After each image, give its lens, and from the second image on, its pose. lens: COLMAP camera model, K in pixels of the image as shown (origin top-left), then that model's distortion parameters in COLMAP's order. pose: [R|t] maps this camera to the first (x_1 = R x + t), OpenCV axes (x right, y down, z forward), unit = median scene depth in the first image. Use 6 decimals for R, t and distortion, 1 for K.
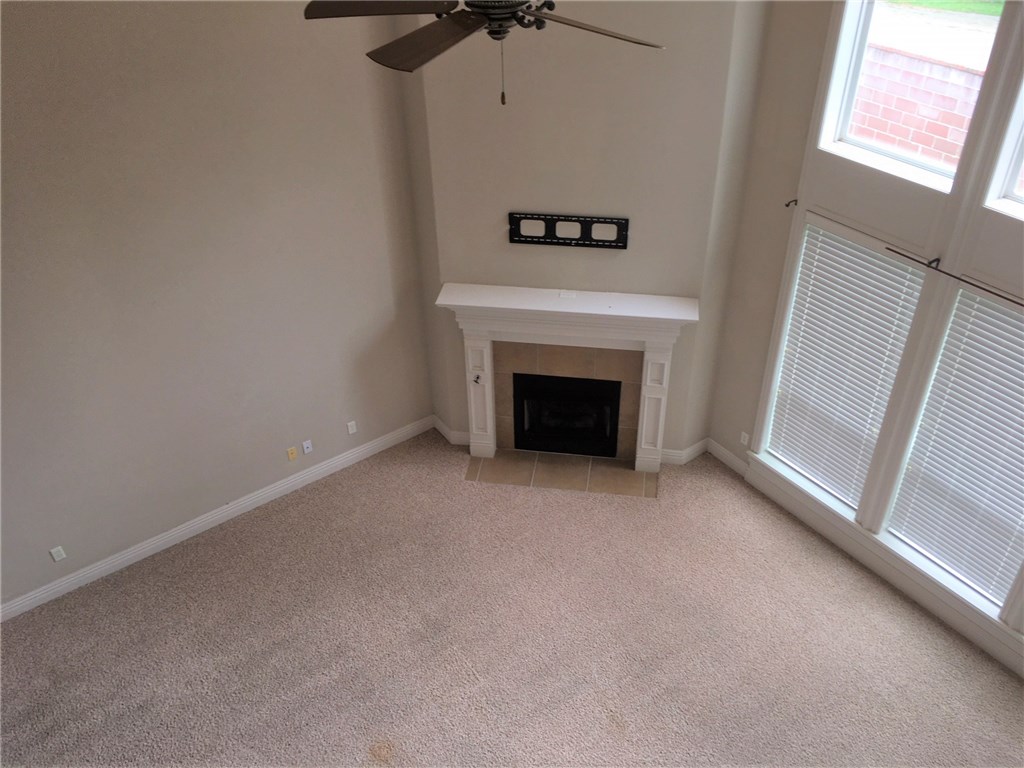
lens RADIAL K [[867.7, 0, 508.1], [0, 867.7, 382.5], [0, 0, 1]] dist [0.049201, -0.054853]
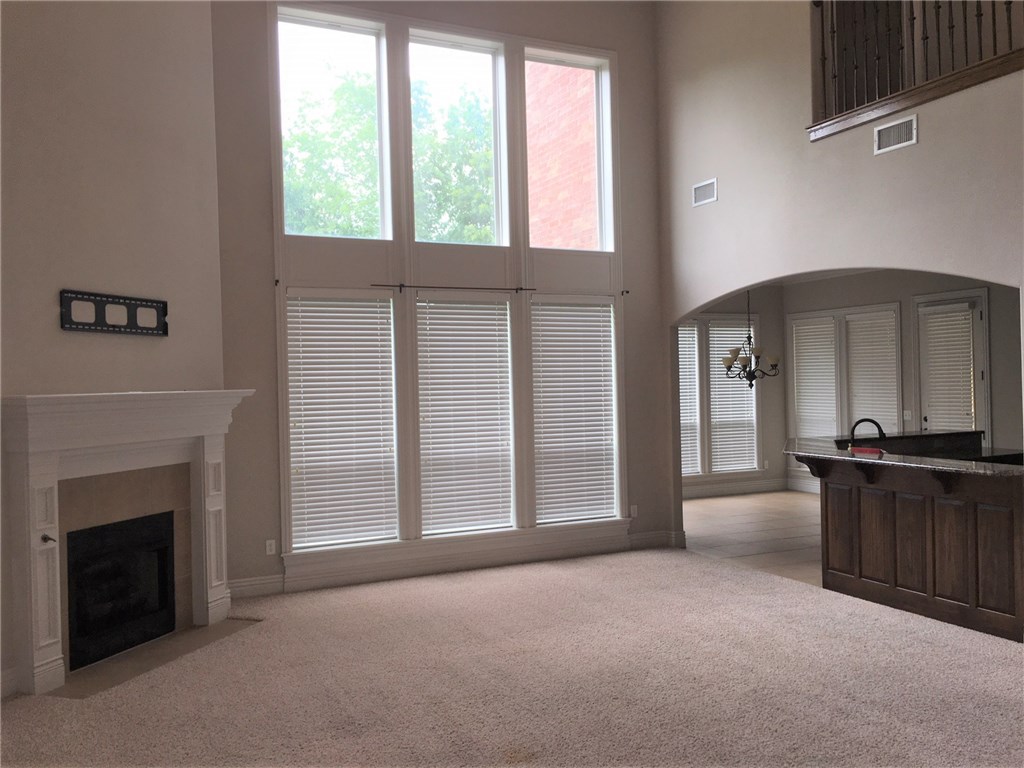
lens RADIAL K [[867.7, 0, 511.3], [0, 867.7, 388.1], [0, 0, 1]] dist [0.049201, -0.054853]
pose [[0.143430, 0.023025, 0.989393, -0.736577], [0.594124, 0.797532, -0.104688, 0.208146], [-0.791483, 0.602837, 0.100710, 0.647352]]
